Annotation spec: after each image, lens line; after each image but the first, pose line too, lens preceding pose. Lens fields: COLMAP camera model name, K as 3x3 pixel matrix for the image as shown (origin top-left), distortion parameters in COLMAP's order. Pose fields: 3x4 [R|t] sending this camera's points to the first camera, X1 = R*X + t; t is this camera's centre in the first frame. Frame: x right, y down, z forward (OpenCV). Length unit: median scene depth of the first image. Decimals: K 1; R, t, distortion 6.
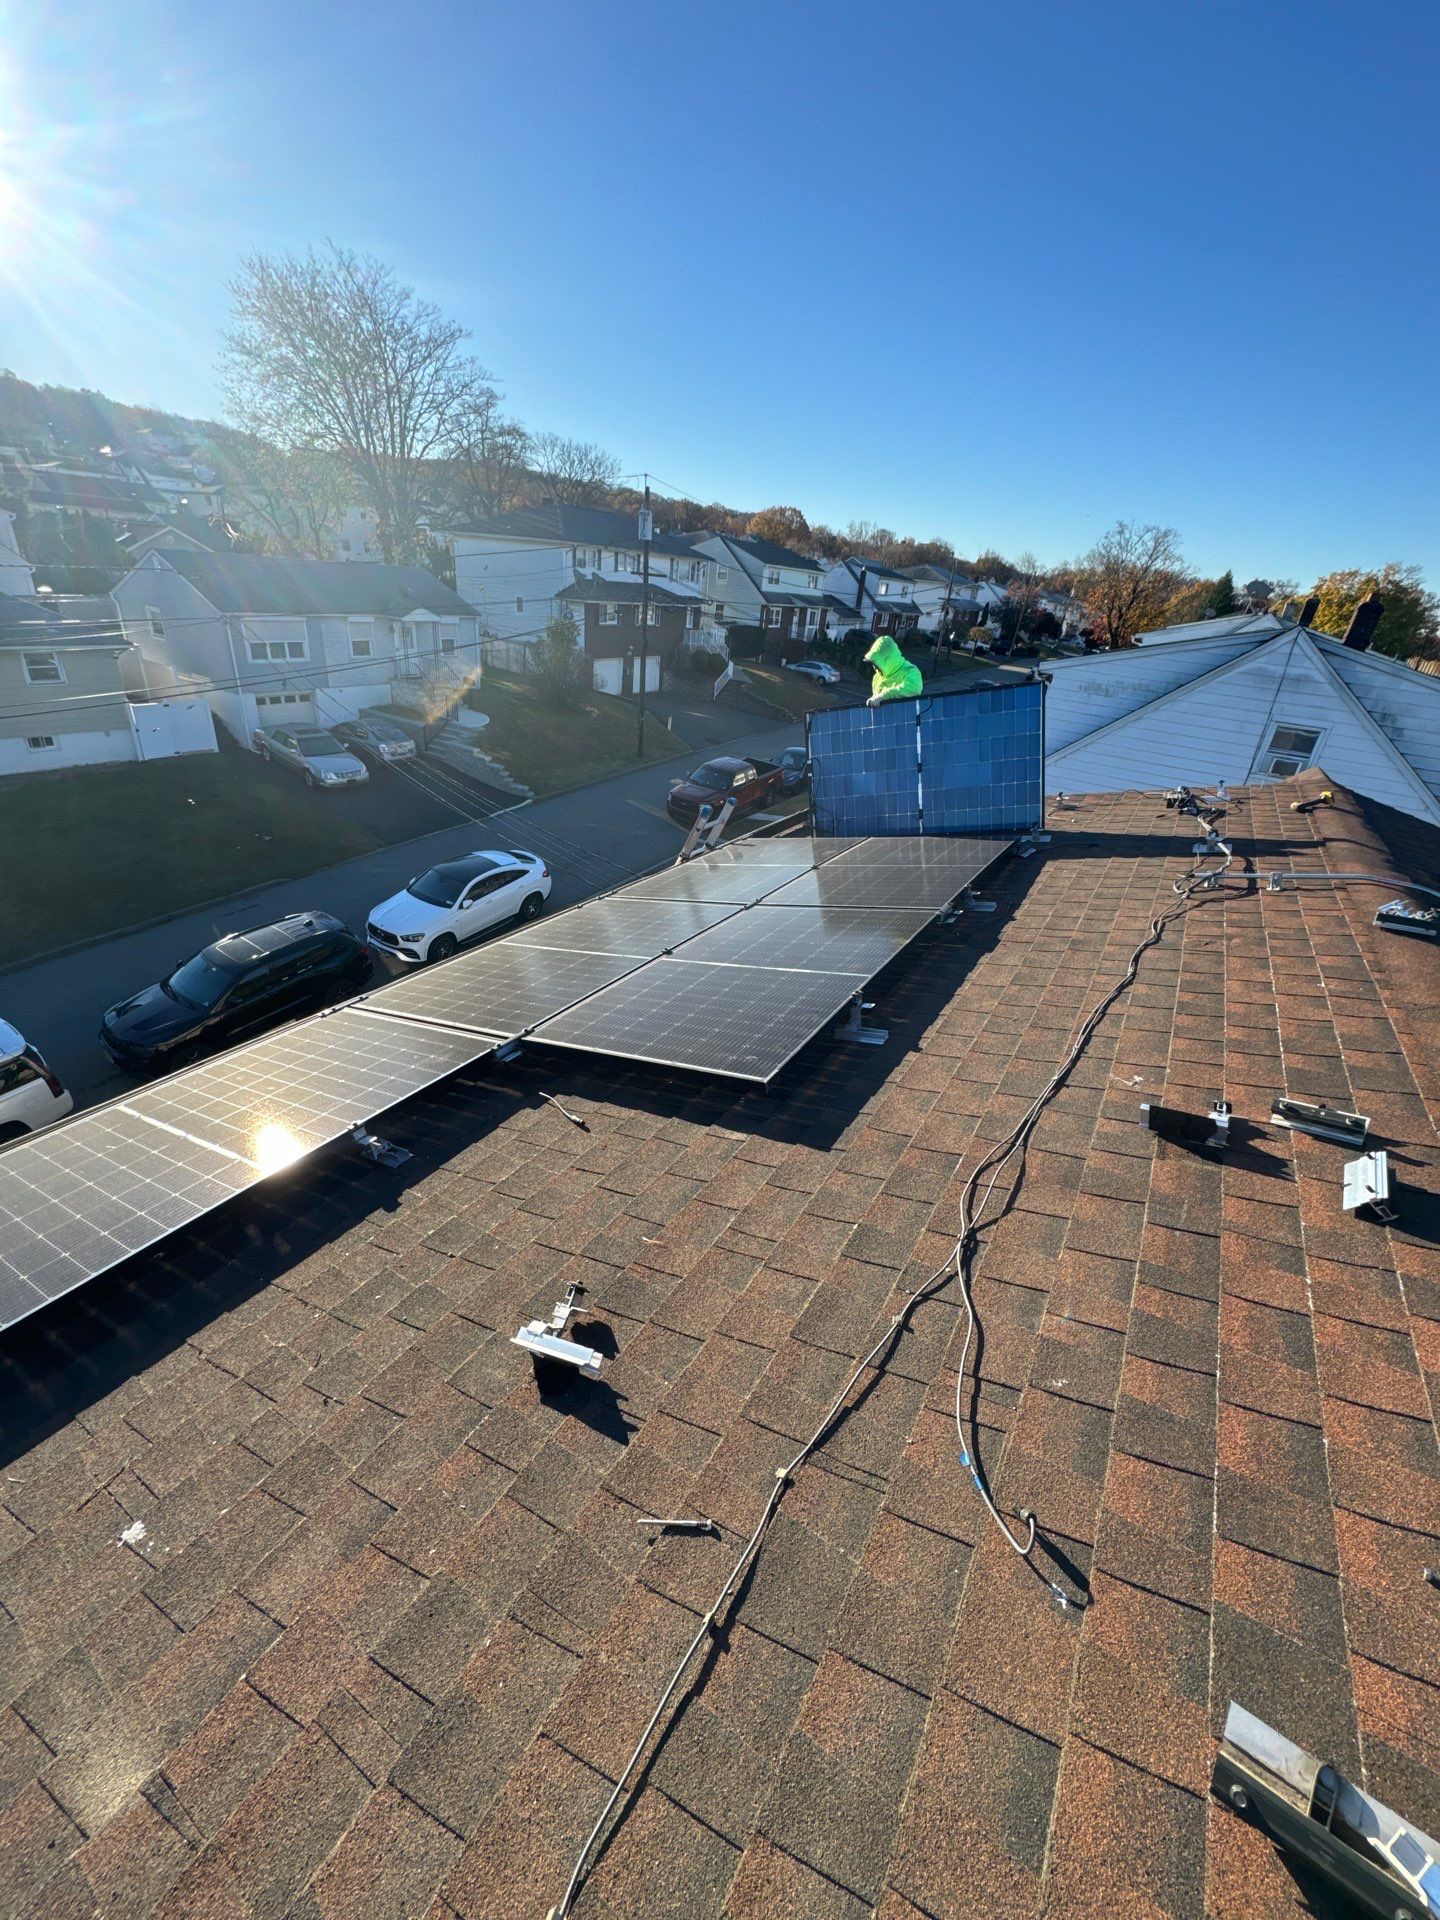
lens RADIAL K [[768.7, 0, 720.0], [0, 768.7, 960.0], [0, 0, 1]] dist [-0.011372, 0.000095]
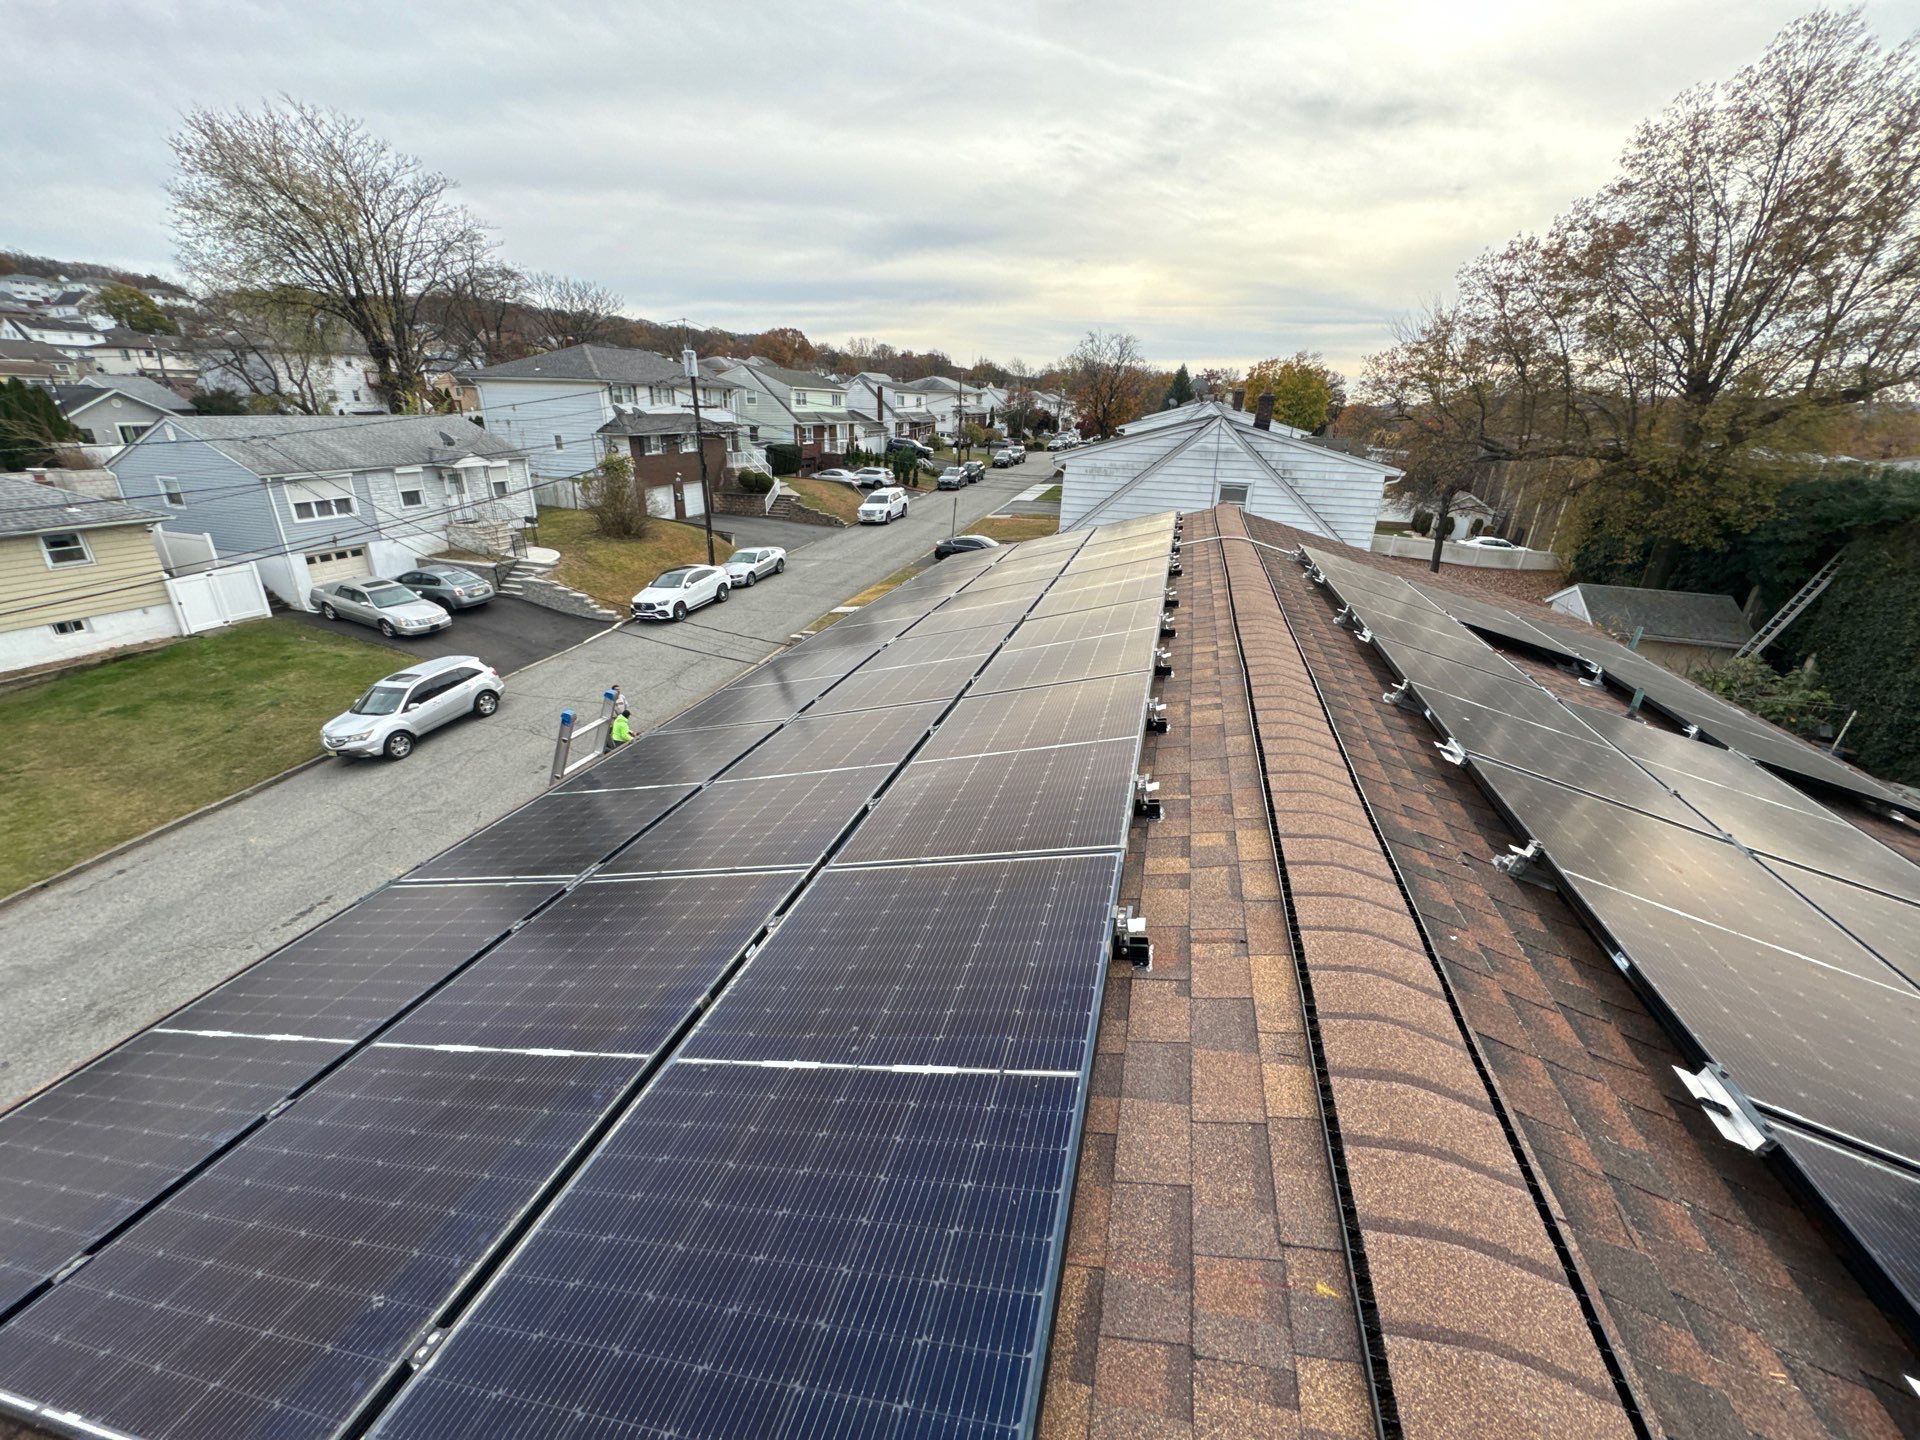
lens RADIAL K [[801.7, 0, 960.0], [0, 801.7, 720.0], [0, 0, 1]] dist [0.000267, -0.007770]
pose [[0.959128, -0.159641, 0.233643, -0.052179], [0.175519, 0.983272, -0.048684, 0.038075], [-0.221962, 0.087703, 0.971103, -0.103766]]
